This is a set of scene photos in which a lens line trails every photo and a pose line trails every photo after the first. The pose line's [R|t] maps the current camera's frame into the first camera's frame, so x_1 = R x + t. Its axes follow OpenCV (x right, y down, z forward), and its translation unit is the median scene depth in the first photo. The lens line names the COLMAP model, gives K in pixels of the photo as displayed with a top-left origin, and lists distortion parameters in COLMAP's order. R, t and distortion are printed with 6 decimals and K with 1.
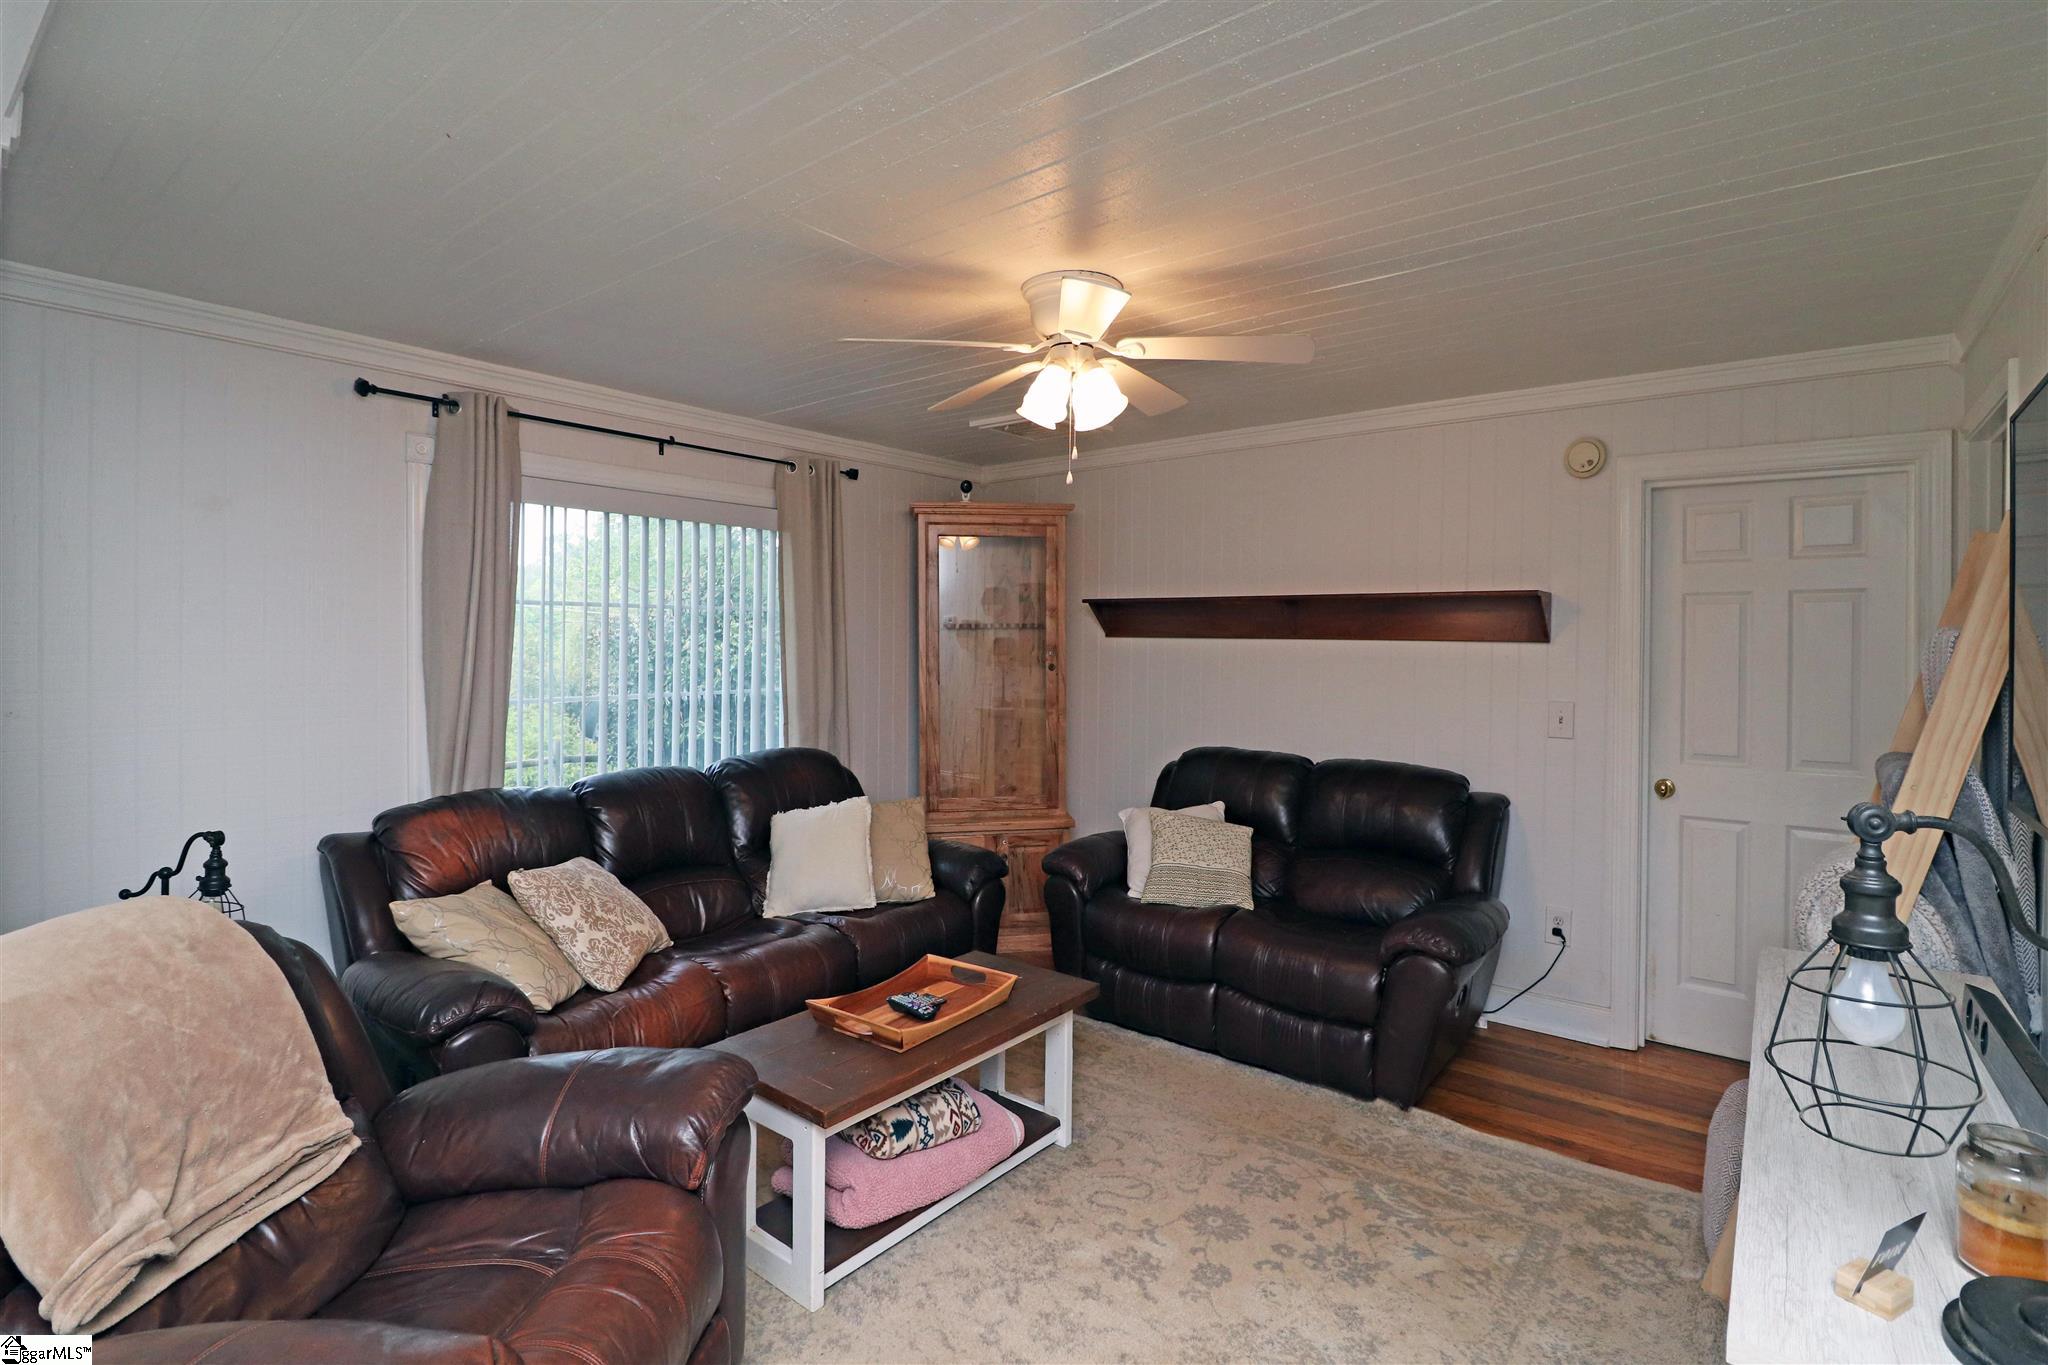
lens RADIAL K [[1059.2, 0, 1092.9], [0, 1059.2, 675.7], [0, 0, 1]] dist [-0.002839, -0.000230]
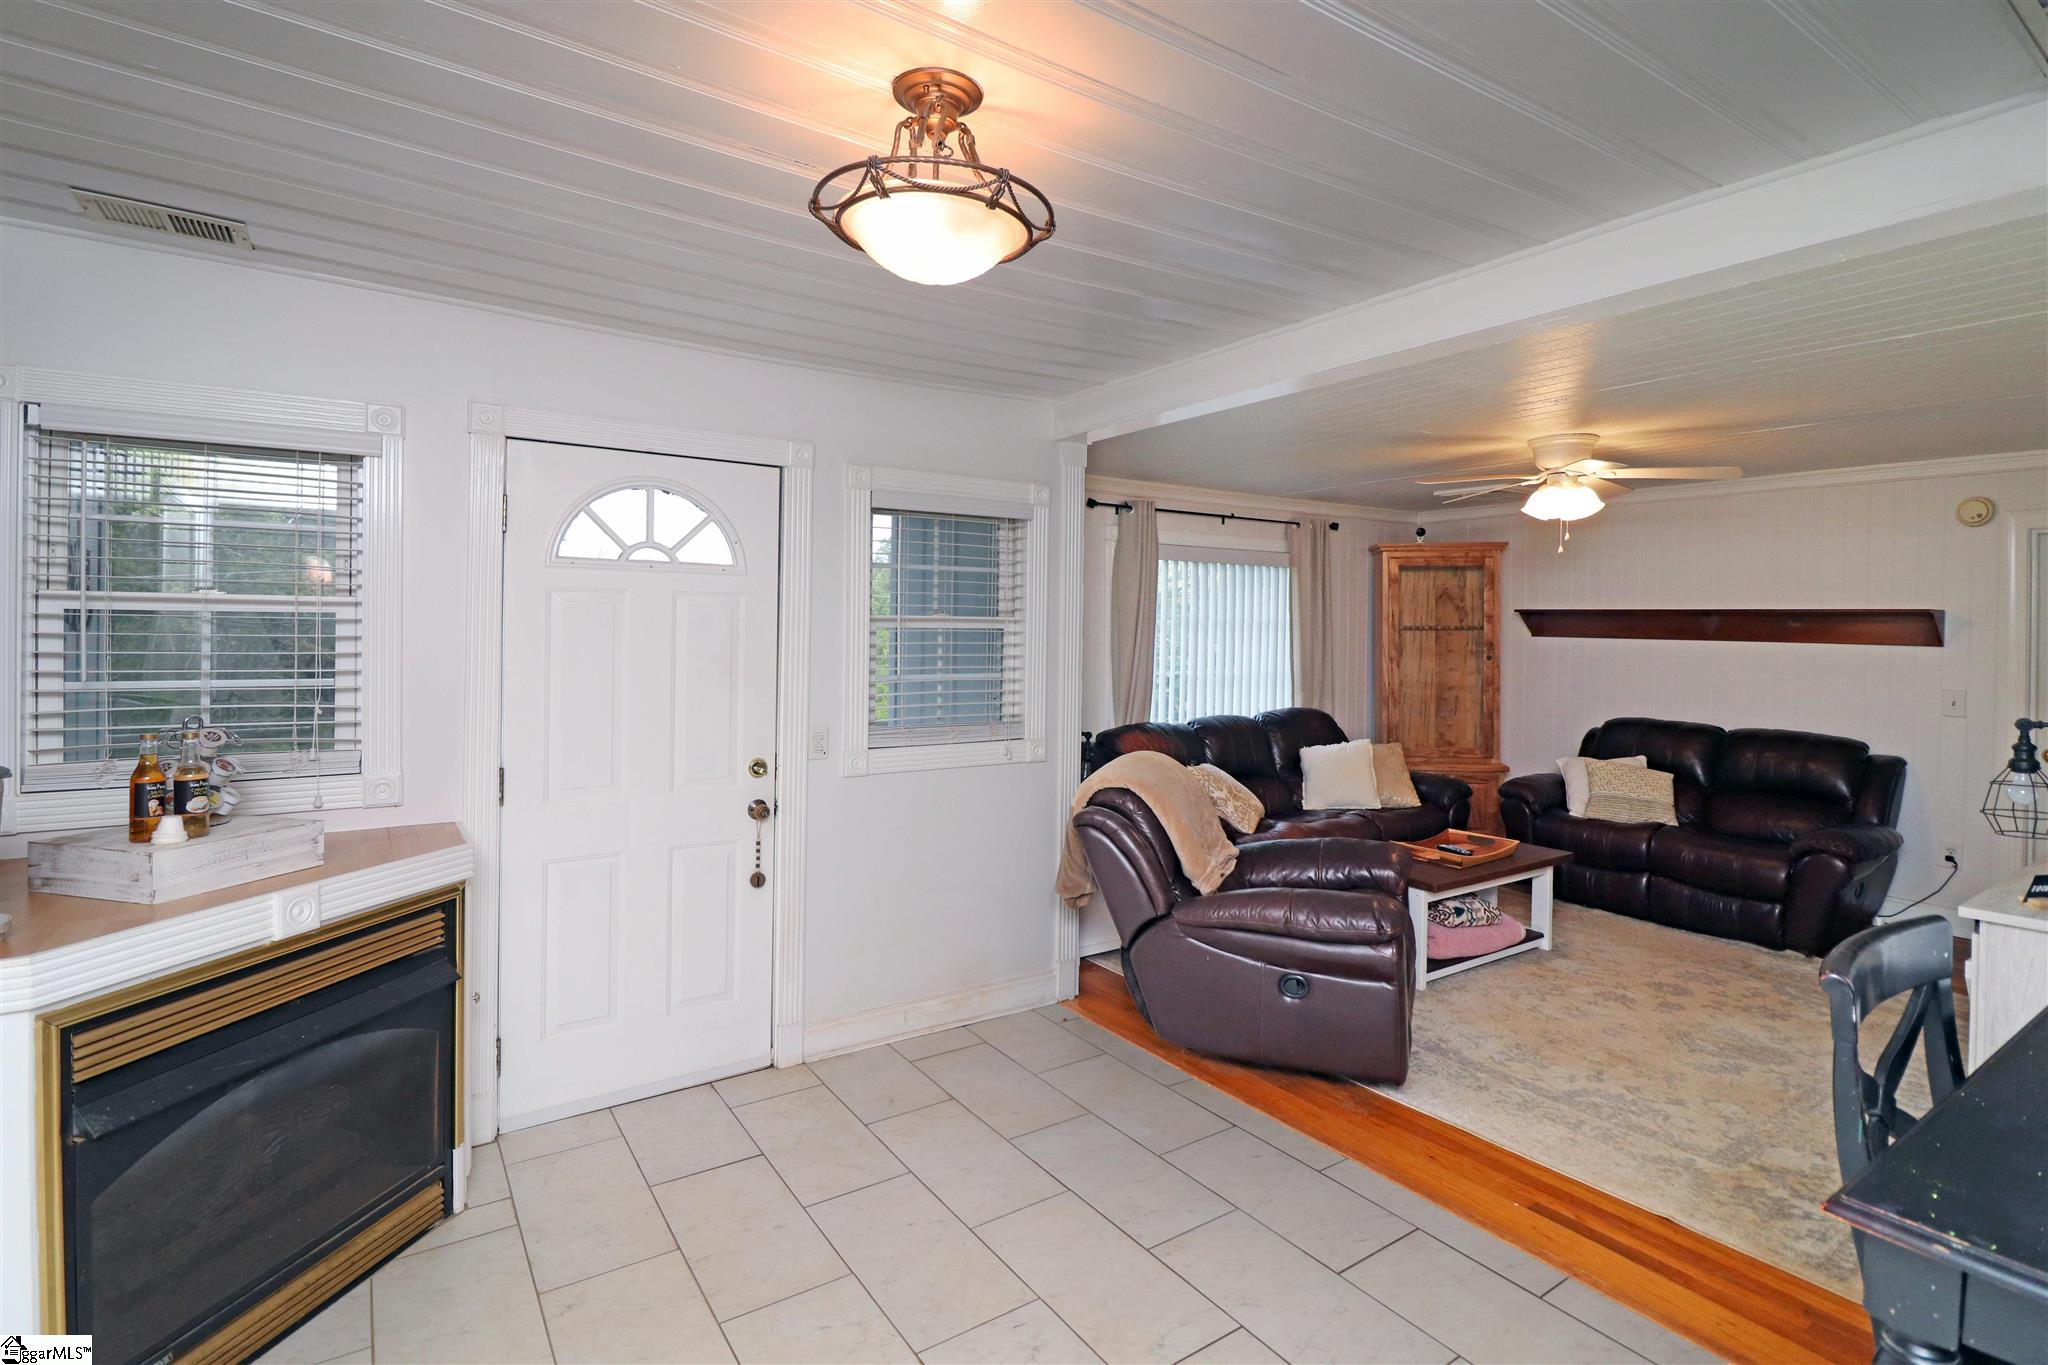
lens RADIAL K [[1031.2, 0, 870.3], [0, 1031.2, 638.8], [0, 0, 1]] dist [0.003752, -0.012136]
pose [[0.900043, 0.006585, -0.435751, -0.232747], [-0.014600, 0.999780, -0.015047, -0.000766], [0.435556, 0.019905, 0.899942, -0.759966]]
